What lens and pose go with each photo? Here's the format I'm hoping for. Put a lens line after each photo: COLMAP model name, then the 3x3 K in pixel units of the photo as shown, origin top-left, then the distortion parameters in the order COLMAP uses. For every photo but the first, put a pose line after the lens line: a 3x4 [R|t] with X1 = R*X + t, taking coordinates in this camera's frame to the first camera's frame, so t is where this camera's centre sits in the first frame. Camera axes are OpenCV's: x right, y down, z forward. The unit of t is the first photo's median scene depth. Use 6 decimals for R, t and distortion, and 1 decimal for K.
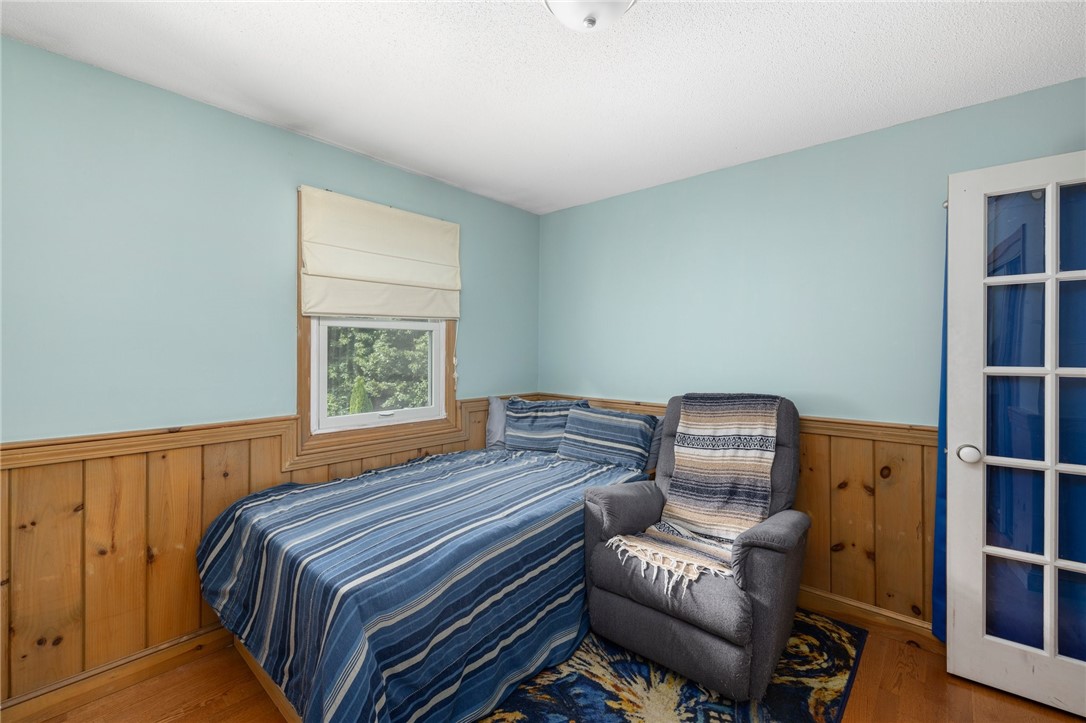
lens RADIAL K [[460.1, 0, 537.3], [0, 460.1, 358.6], [0, 0, 1]] dist [0.008641, -0.000605]
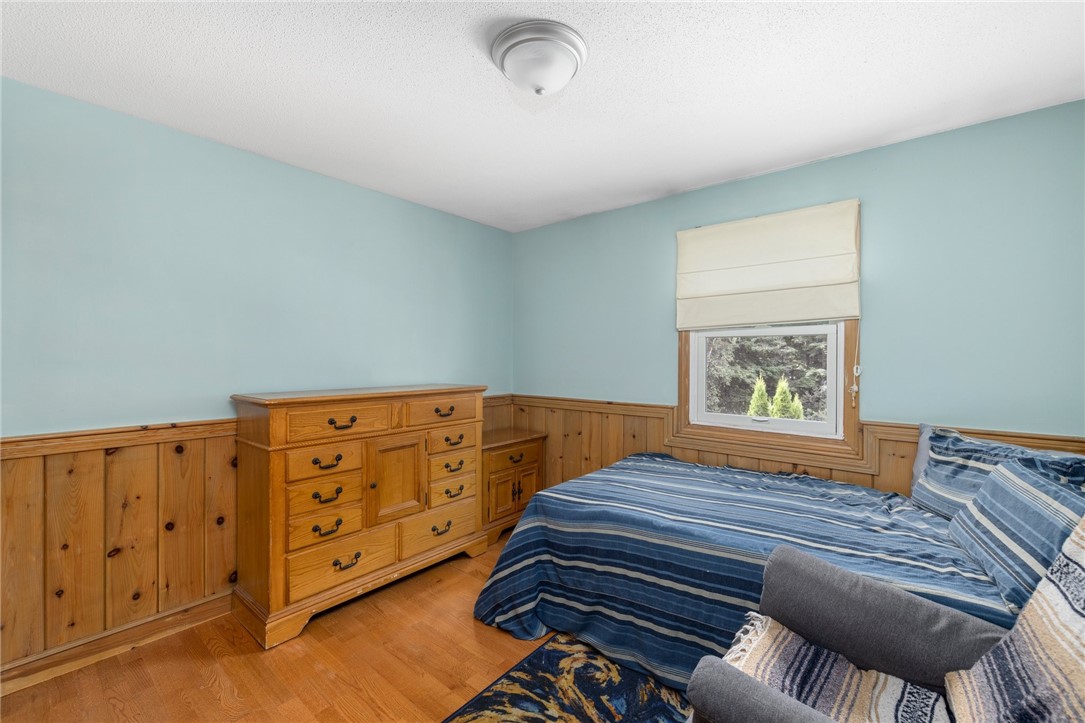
lens RADIAL K [[459.6, 0, 536.7], [0, 459.6, 358.7], [0, 0, 1]] dist [0.008641, -0.000605]
pose [[0.026646, 0.002936, -0.999641, 0.780964], [-0.016815, 0.999856, 0.002488, -0.009955], [0.999503, 0.016743, 0.026691, 0.547683]]
